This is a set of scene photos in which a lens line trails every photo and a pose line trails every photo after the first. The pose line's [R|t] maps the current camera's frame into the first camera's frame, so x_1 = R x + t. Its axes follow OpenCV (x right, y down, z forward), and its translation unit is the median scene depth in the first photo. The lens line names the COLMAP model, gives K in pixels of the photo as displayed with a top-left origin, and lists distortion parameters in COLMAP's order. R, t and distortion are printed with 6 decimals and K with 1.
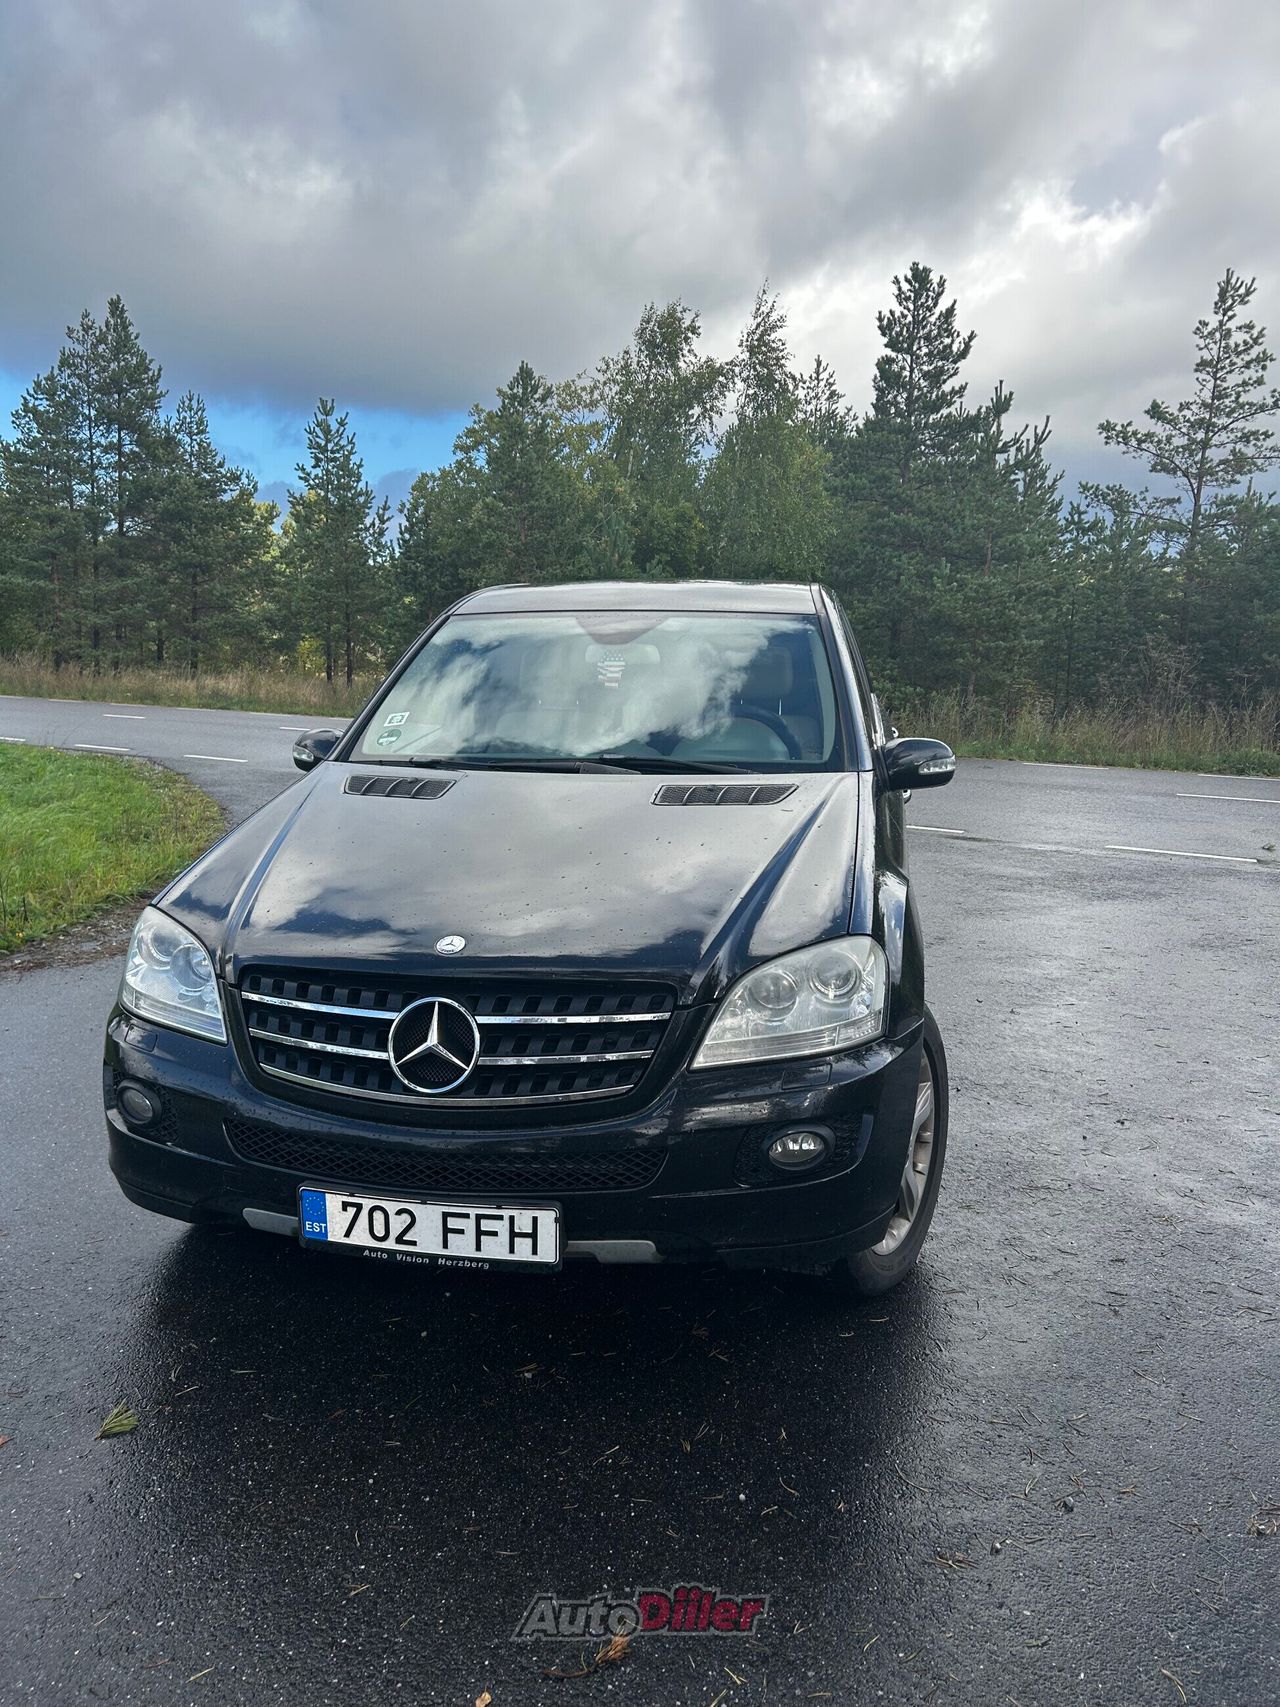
lens RADIAL K [[1287.2, 0, 639.6], [0, 1287.2, 846.0], [0, 0, 1]] dist [0.073149, -0.090618]
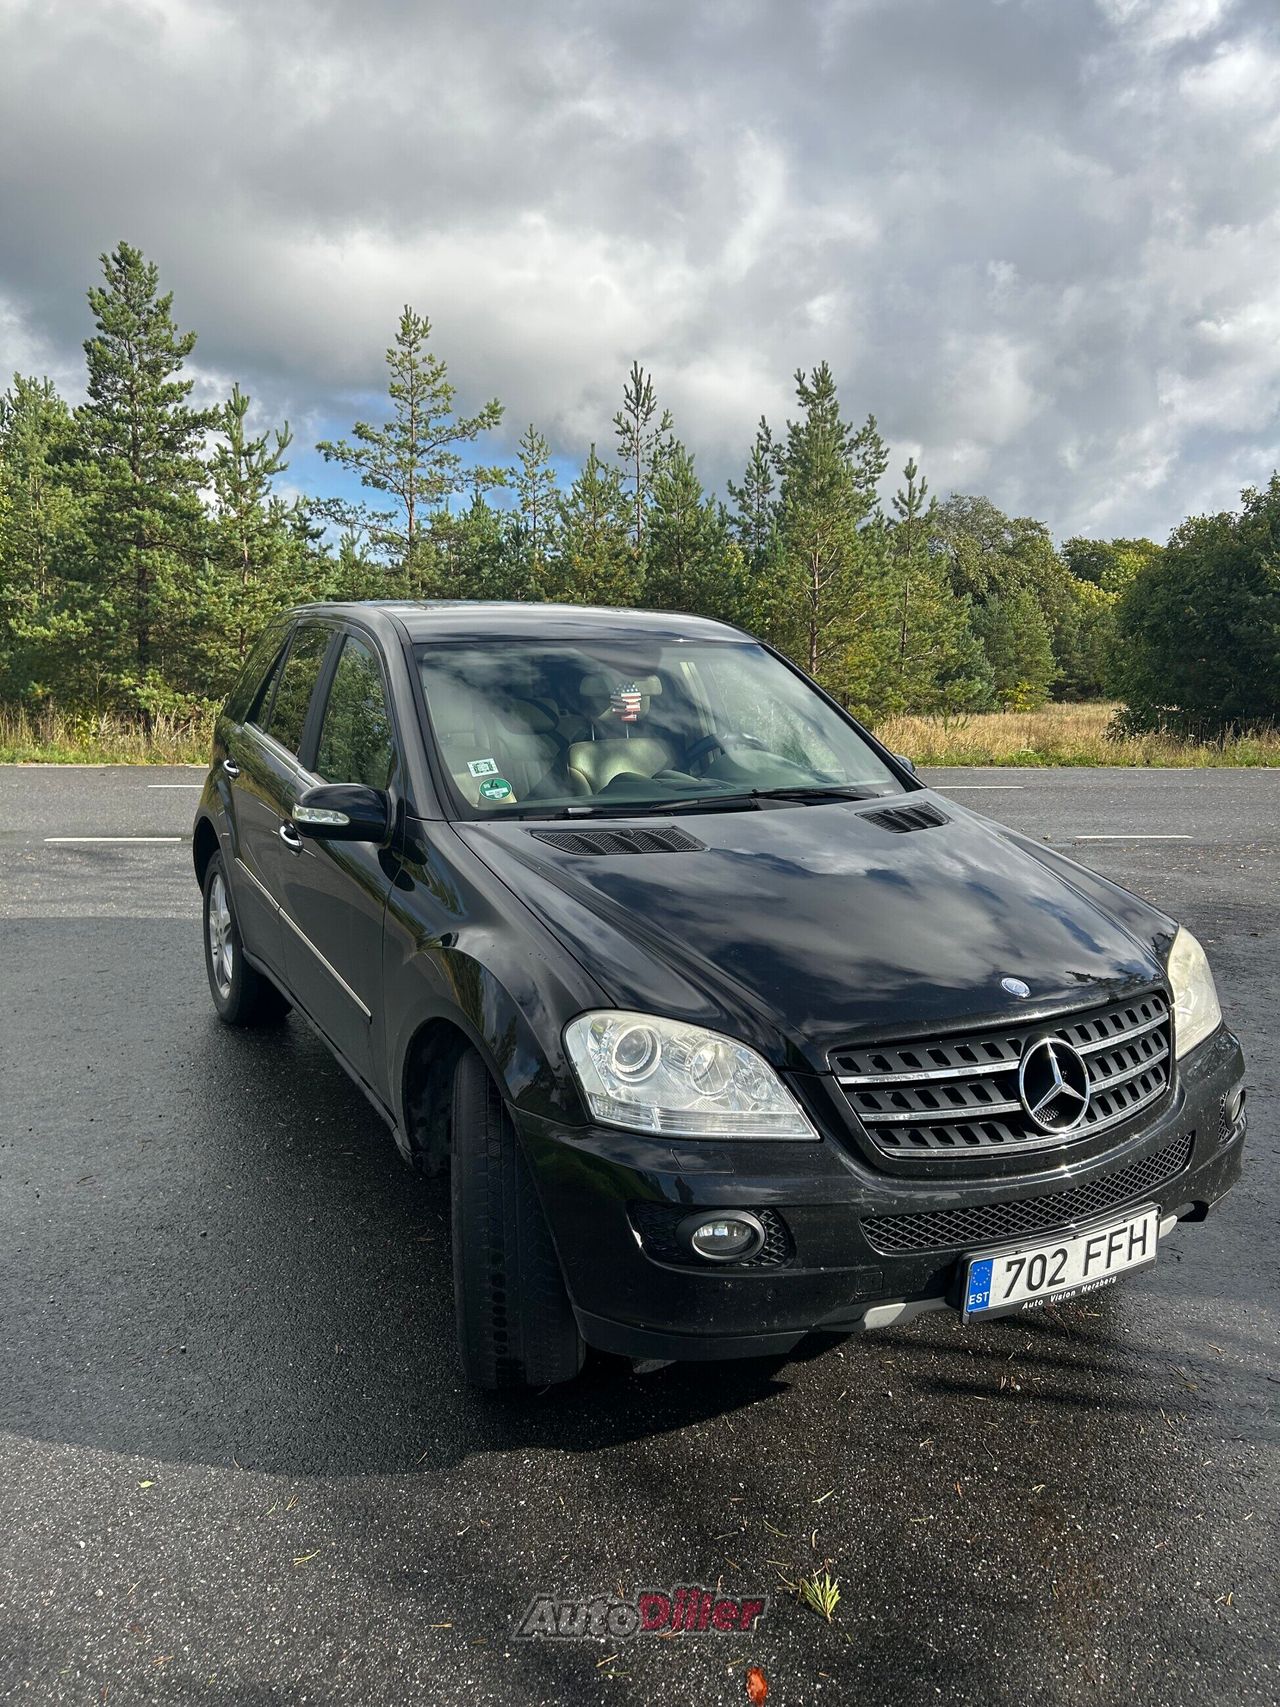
lens RADIAL K [[1287.2, 0, 639.6], [0, 1287.2, 846.0], [0, 0, 1]] dist [0.073149, -0.090618]
pose [[0.776560, -0.103605, 0.621466, -1.018382], [0.102555, 0.994018, 0.037565, -0.104578], [-0.621640, 0.034563, 0.782540, 0.387594]]
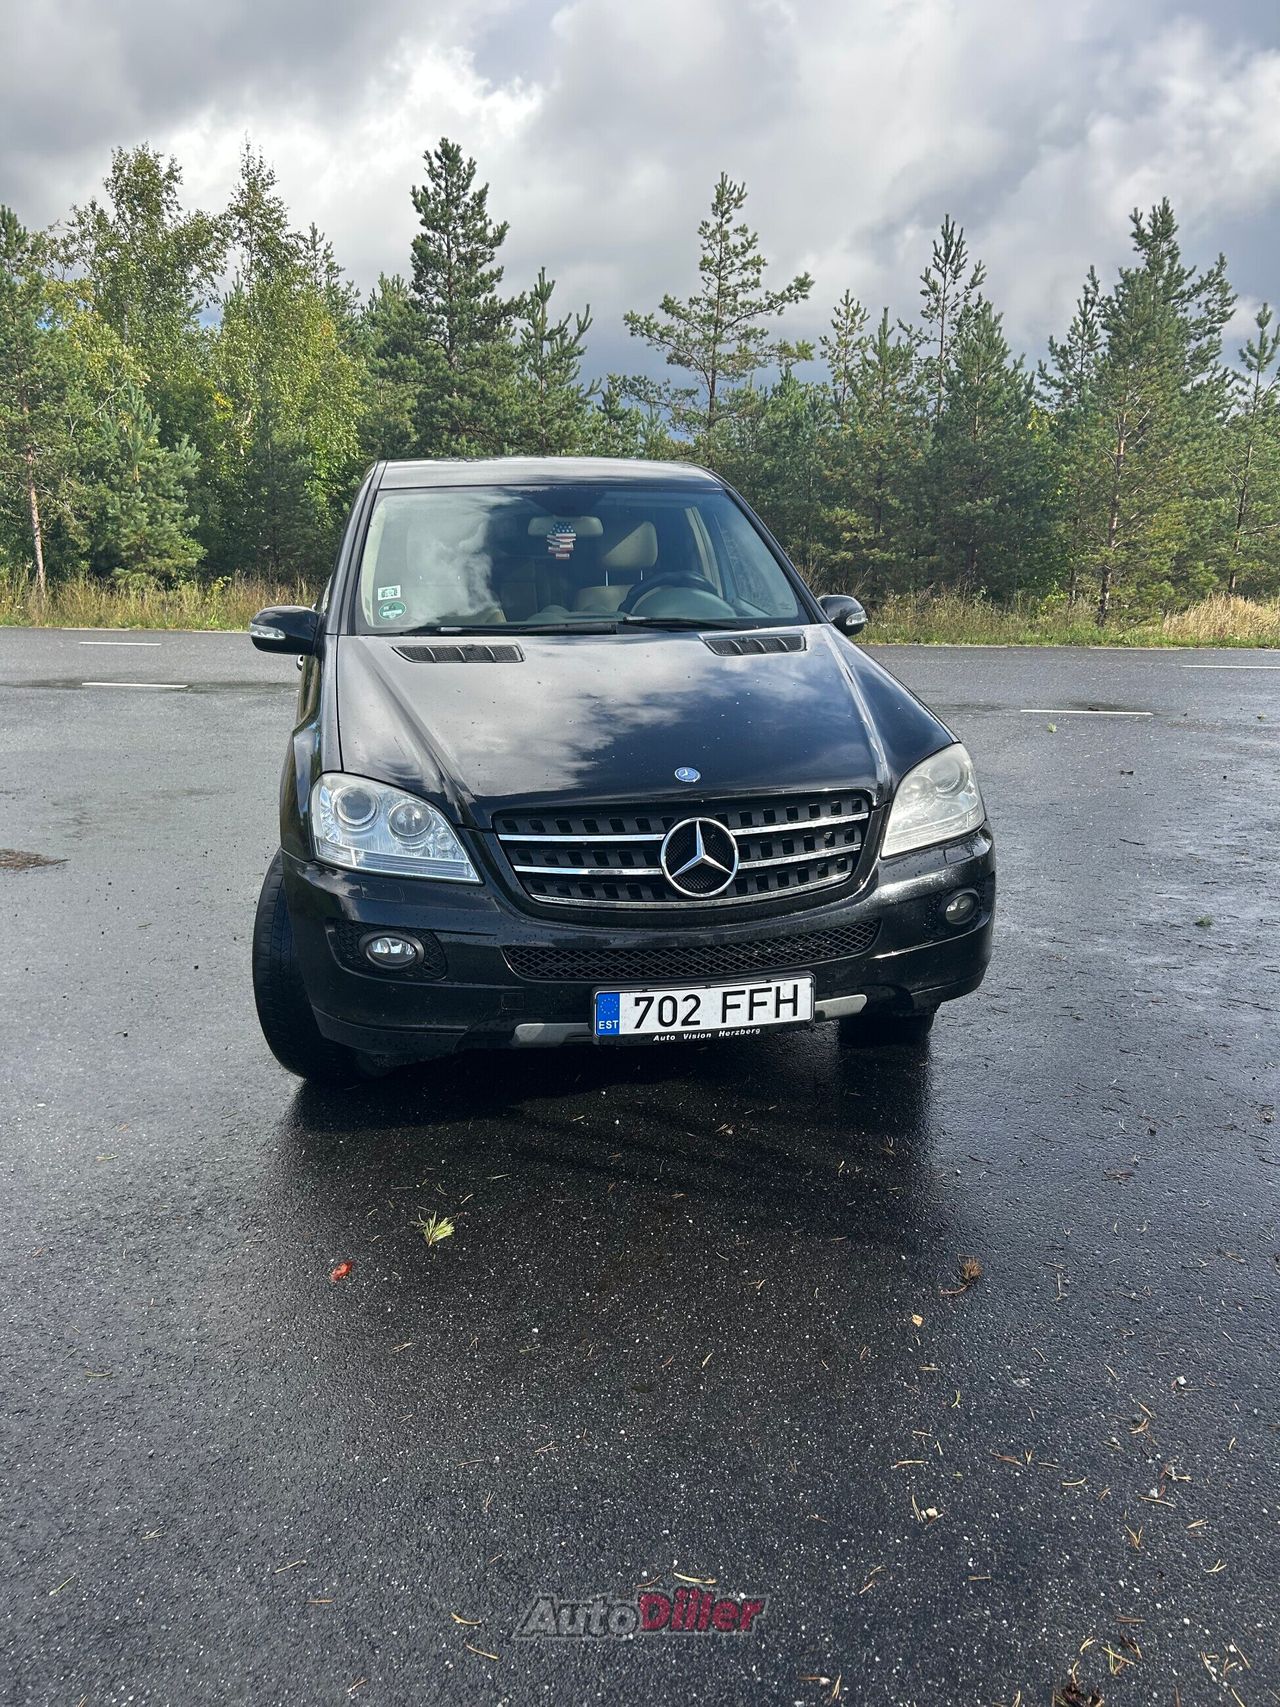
lens RADIAL K [[1315.5, 0, 621.2], [0, 1315.5, 830.8], [0, 0, 1]] dist [0.051666, -0.056125]
pose [[0.926198, -0.096780, 0.364406, -0.653915], [0.072242, 0.994140, 0.080413, 0.027625], [-0.370053, -0.048152, 0.927762, -0.089103]]
